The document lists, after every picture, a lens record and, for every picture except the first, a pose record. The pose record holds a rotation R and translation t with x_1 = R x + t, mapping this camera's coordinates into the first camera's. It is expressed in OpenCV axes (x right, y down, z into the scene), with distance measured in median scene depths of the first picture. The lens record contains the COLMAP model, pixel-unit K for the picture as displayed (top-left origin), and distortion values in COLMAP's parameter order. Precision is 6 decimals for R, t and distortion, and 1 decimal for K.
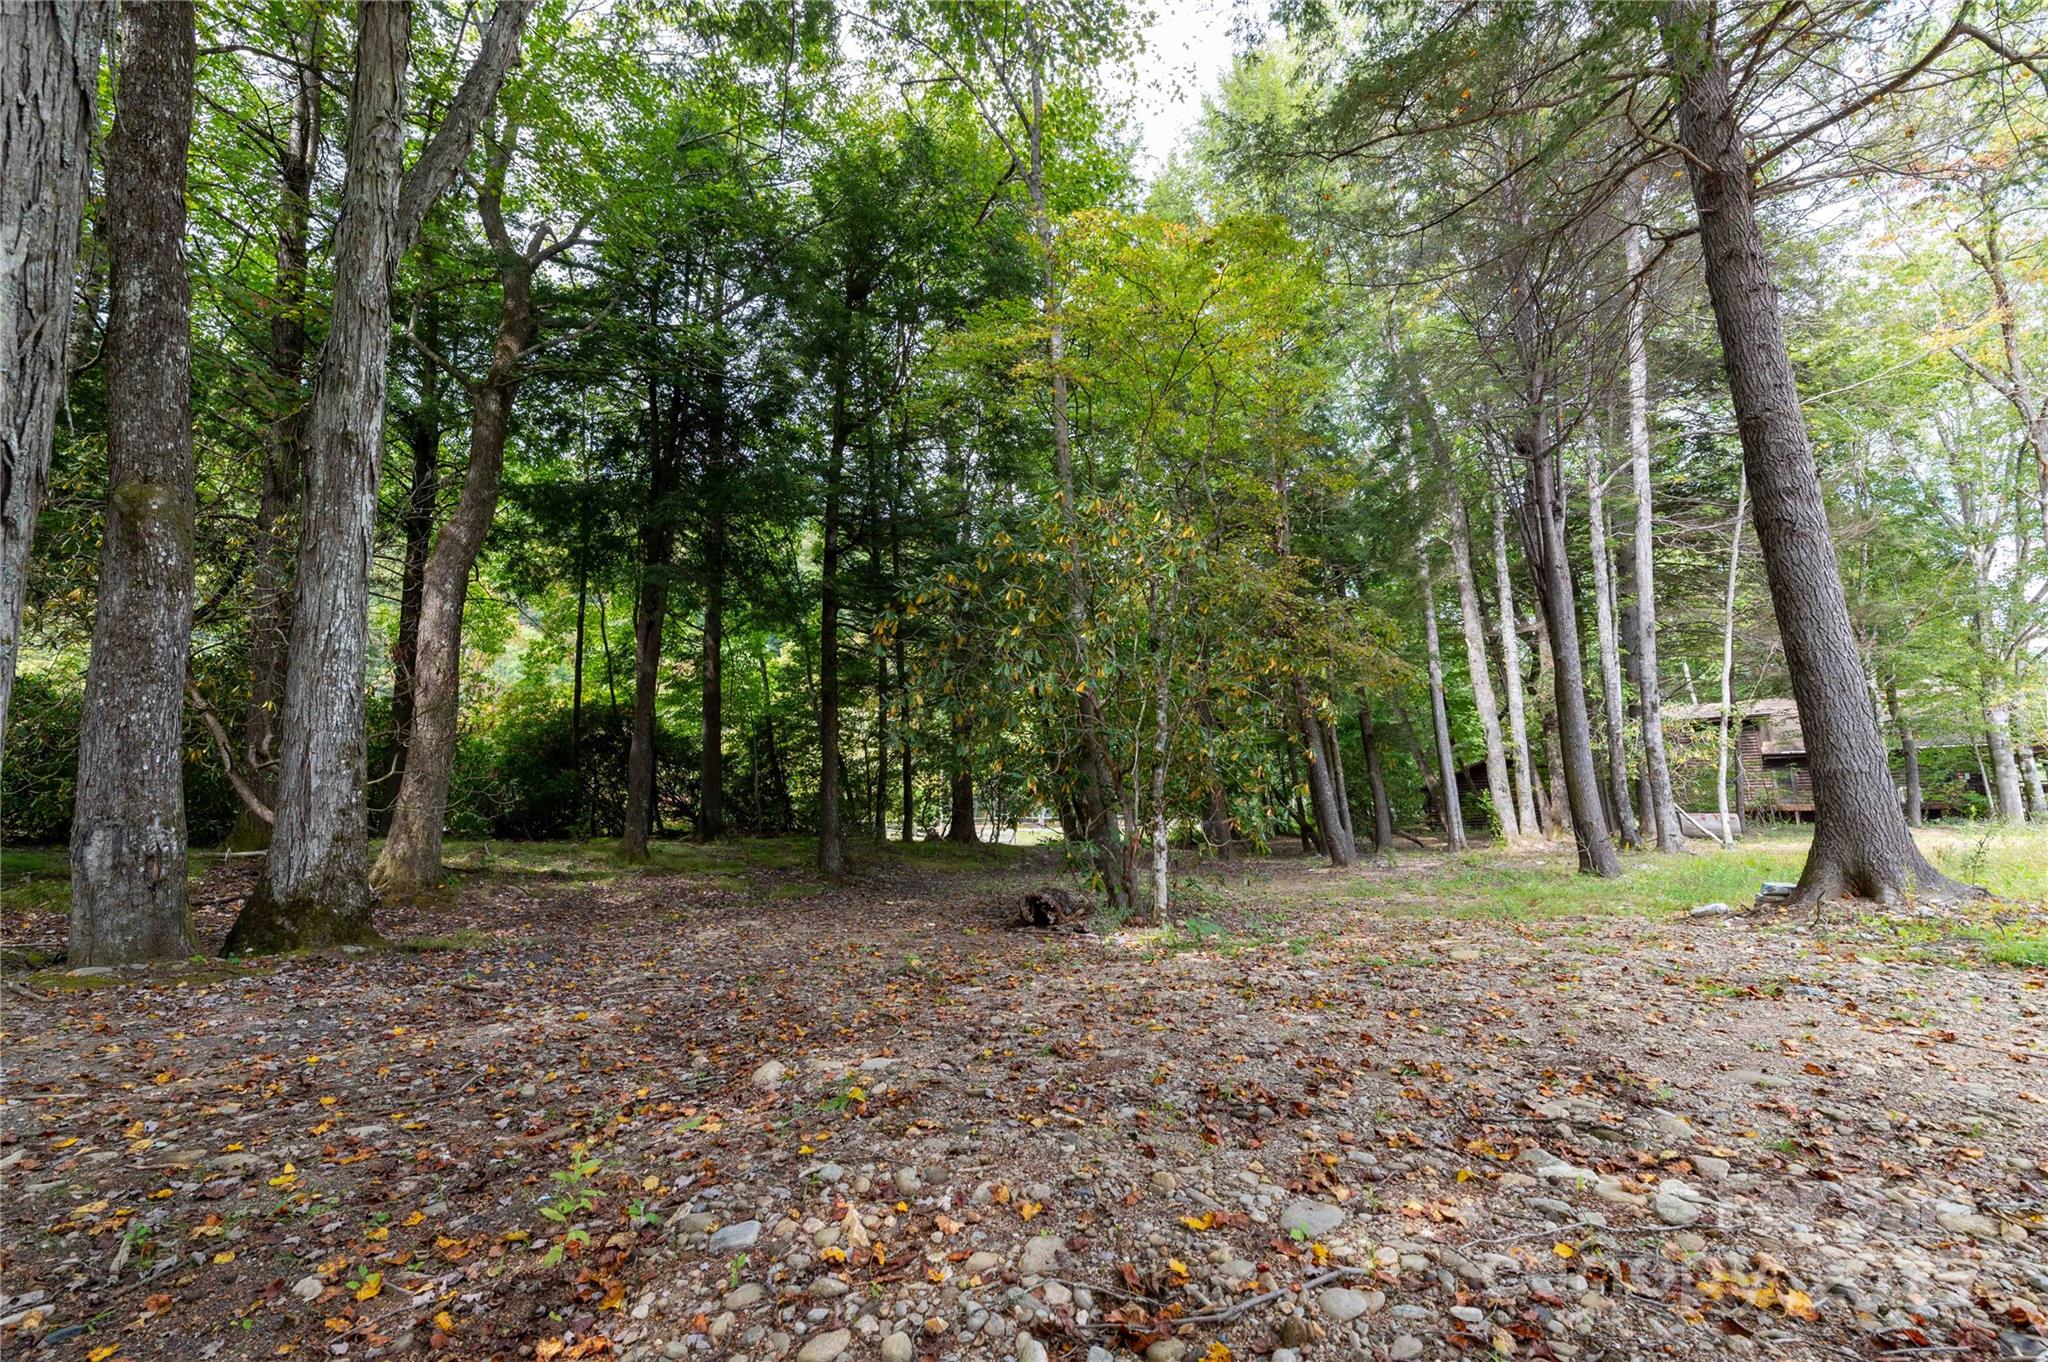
lens RADIAL K [[871.6, 0, 1020.7], [0, 871.6, 679.8], [0, 0, 1]] dist [-0.003571, -0.000287]
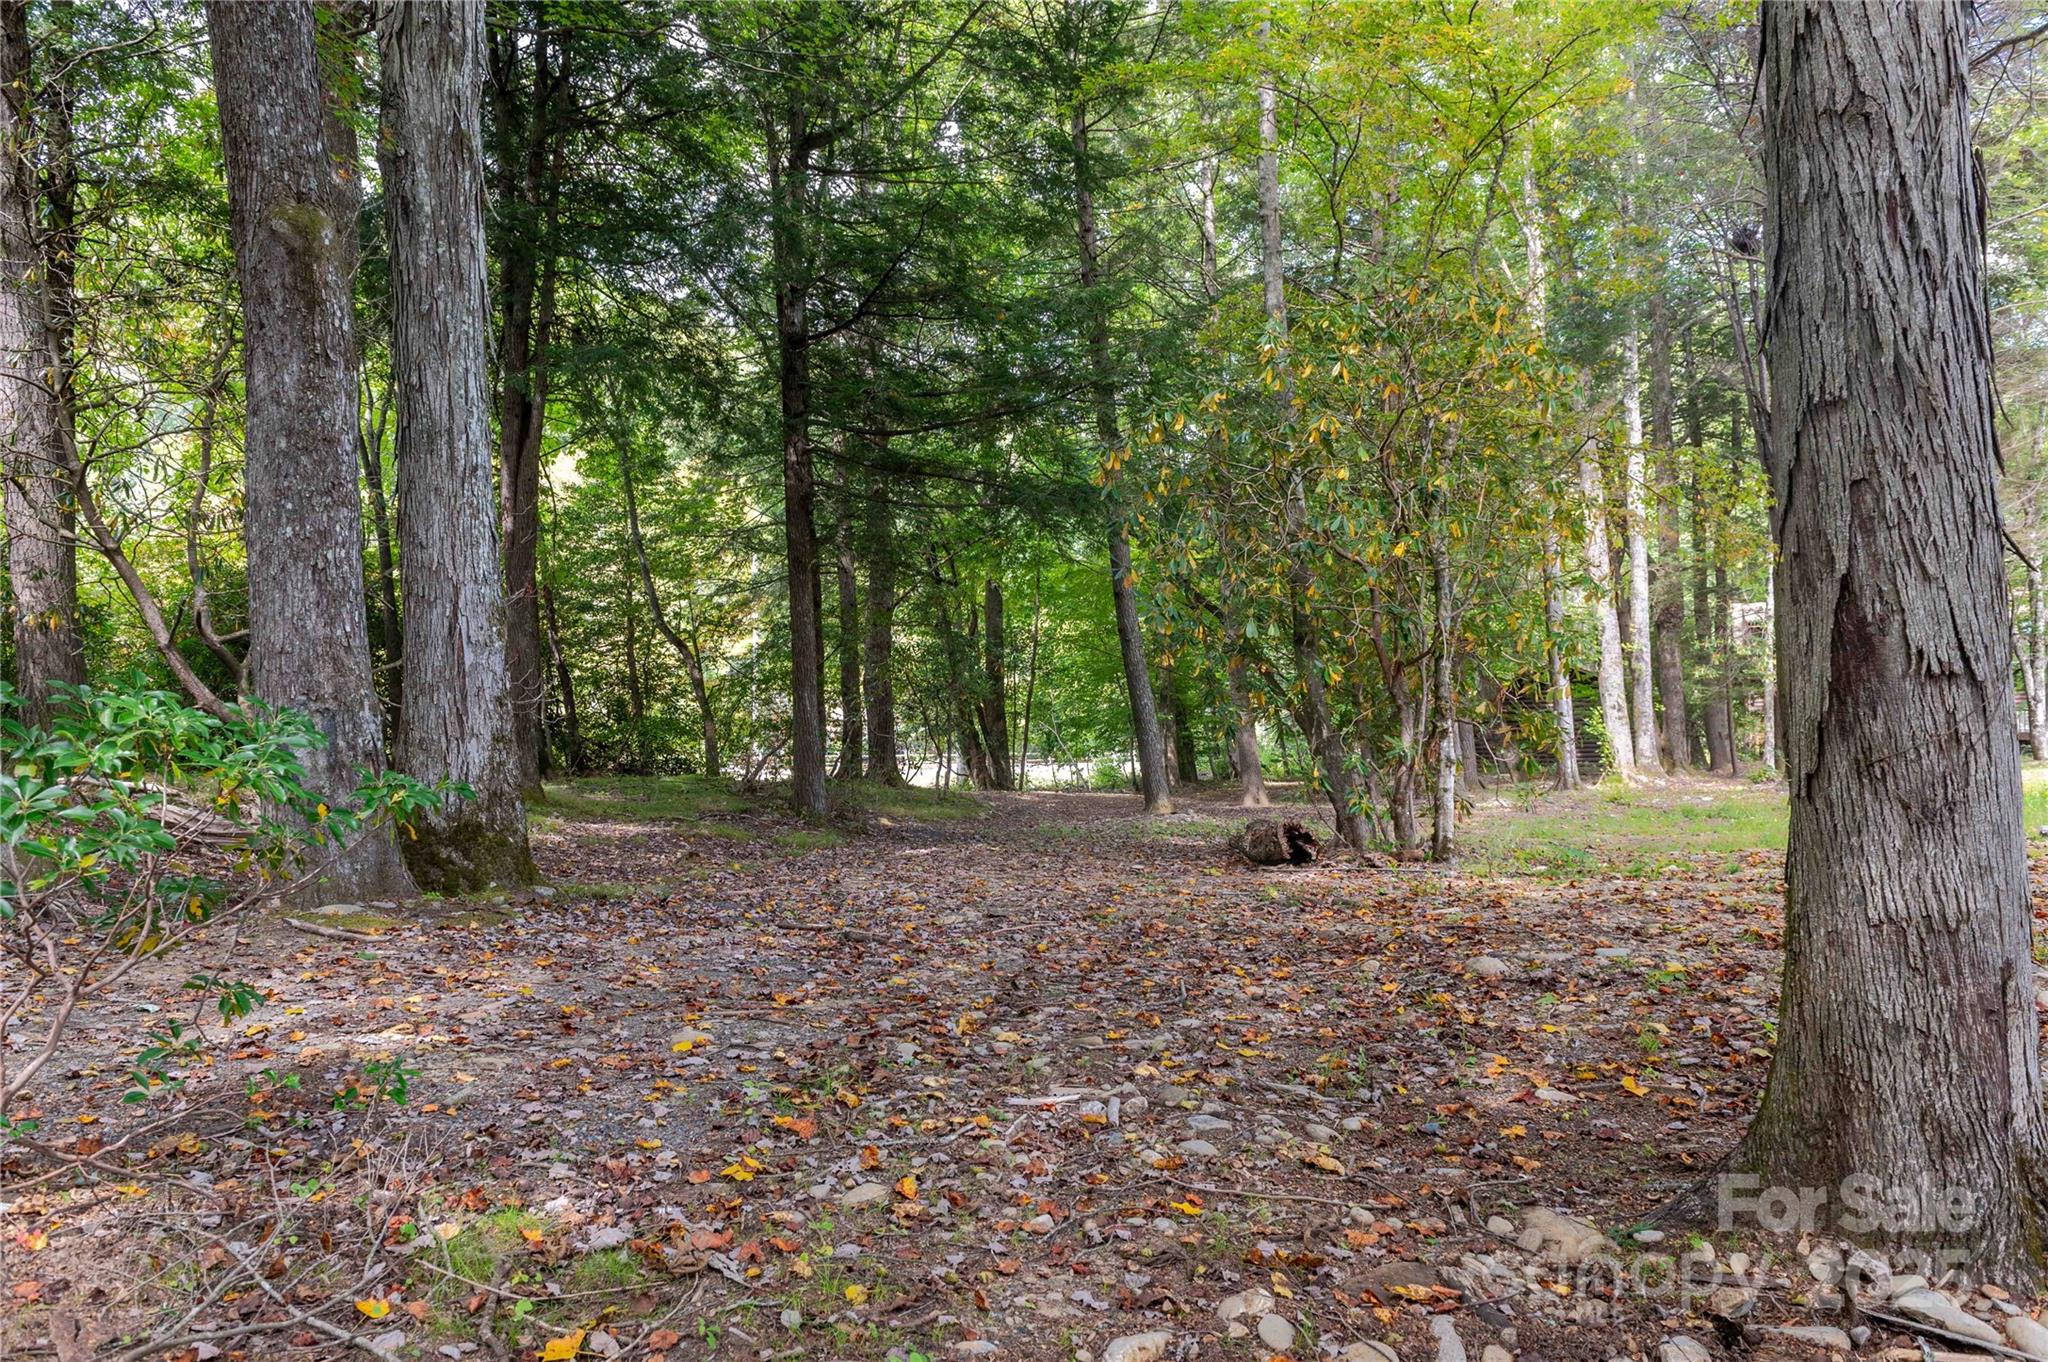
lens RADIAL K [[1380.7, 0, 1024.8], [0, 1380.7, 685.8], [0, 0, 1]] dist [0.005103, -0.008847]
pose [[0.984836, 0.002542, 0.173470, -0.536161], [-0.019729, 0.995047, 0.097429, 0.023095], [-0.172363, -0.099374, 0.980008, -0.145749]]
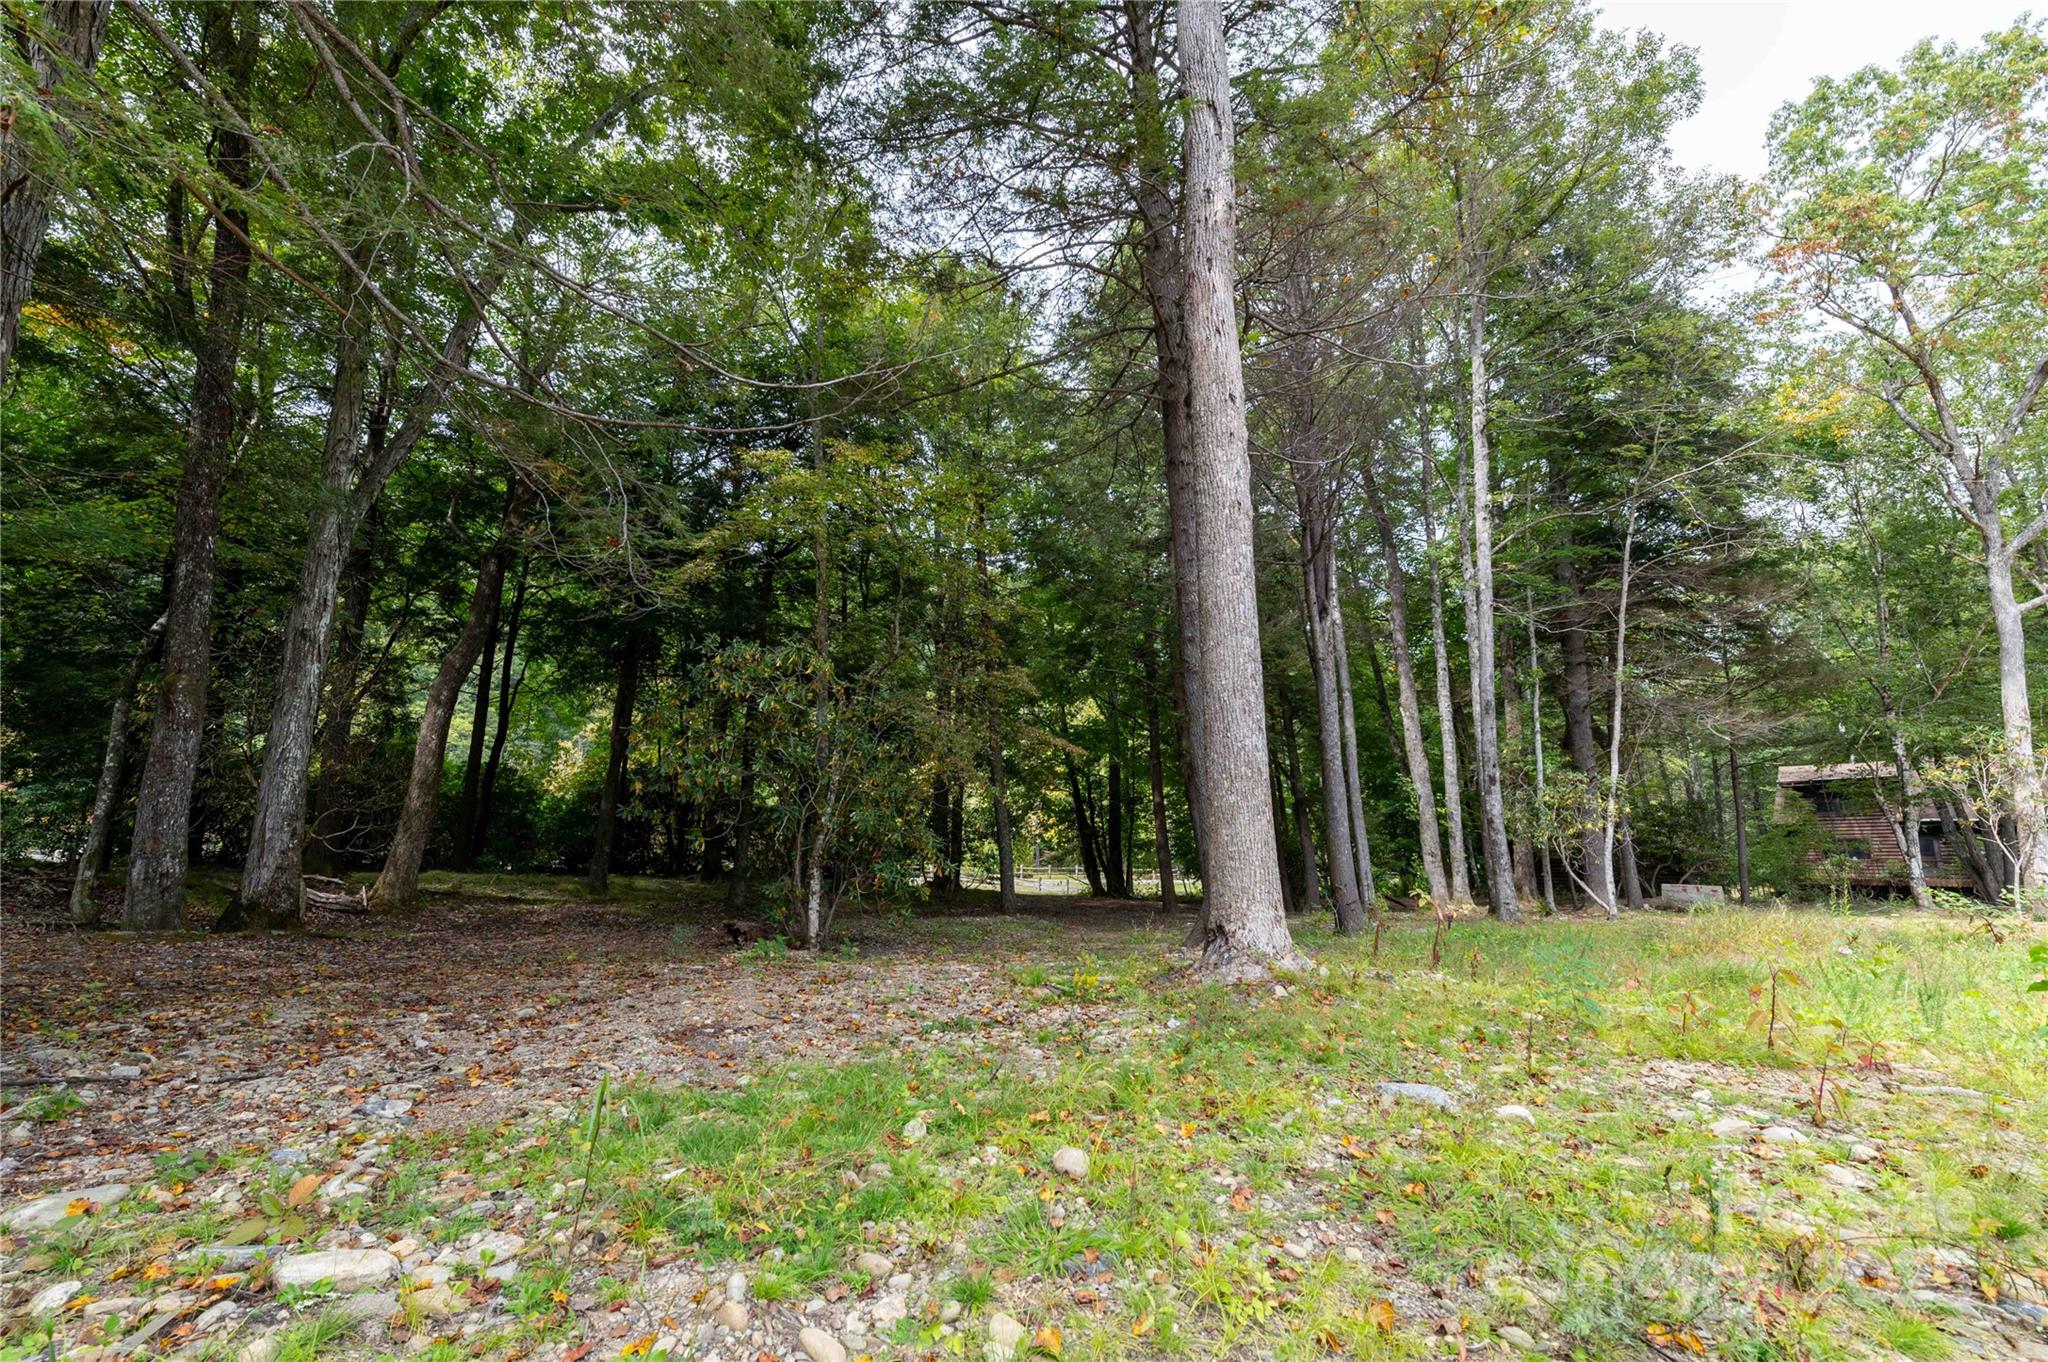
lens RADIAL K [[871.6, 0, 1027.1], [0, 871.6, 675.9], [0, 0, 1]] dist [-0.003571, -0.000287]
pose [[0.980877, -0.013431, -0.194162, 0.965714], [0.002192, 0.998315, -0.057985, -0.090398], [0.194614, 0.056451, 0.979254, -0.402509]]
